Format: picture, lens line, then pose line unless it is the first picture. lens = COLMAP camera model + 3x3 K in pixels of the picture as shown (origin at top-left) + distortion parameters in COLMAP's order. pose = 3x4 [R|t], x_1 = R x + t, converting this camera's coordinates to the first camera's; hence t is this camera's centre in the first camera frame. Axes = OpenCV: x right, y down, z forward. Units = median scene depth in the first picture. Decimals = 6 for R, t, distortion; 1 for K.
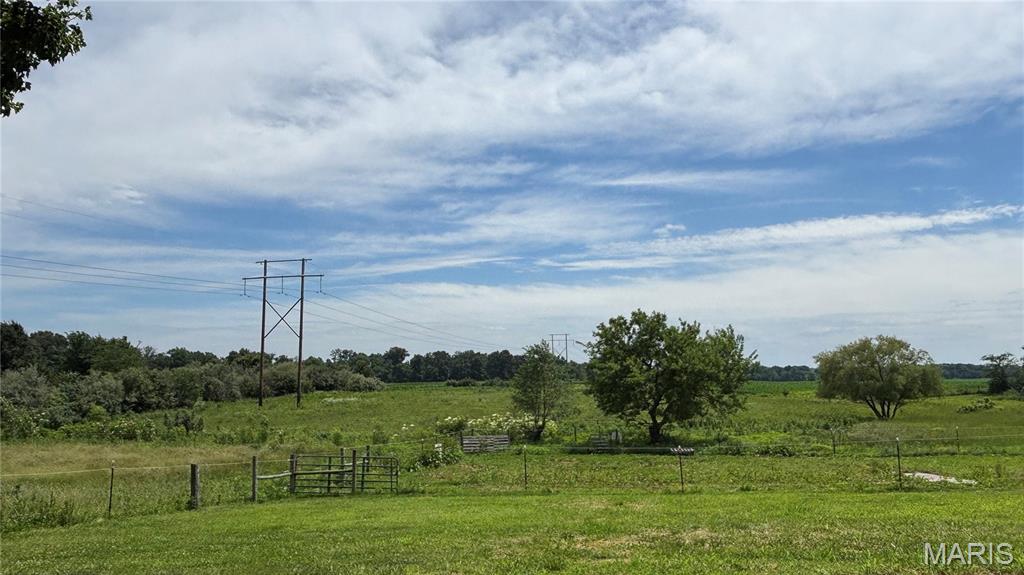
lens RADIAL K [[781.6, 0, 508.1], [0, 781.6, 290.1], [0, 0, 1]] dist [0.067432, -0.090226]
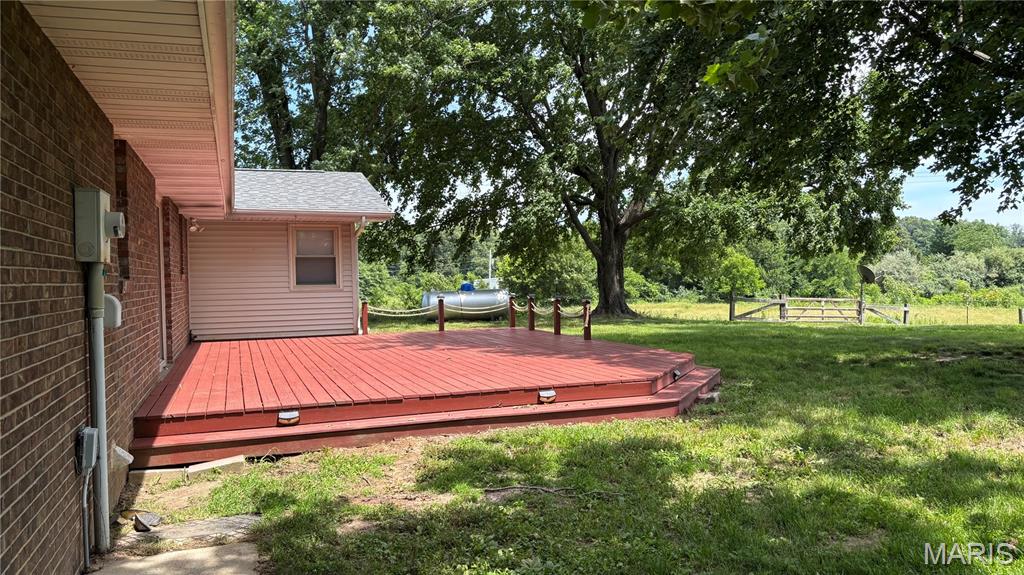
lens RADIAL K [[781.6, 0, 511.5], [0, 781.6, 295.0], [0, 0, 1]] dist [0.067432, -0.090226]
pose [[0.544320, 0.007093, -0.838847, 0.093905], [0.123245, 0.988437, 0.088330, -0.017697], [0.829775, -0.151463, 0.537152, -0.174612]]
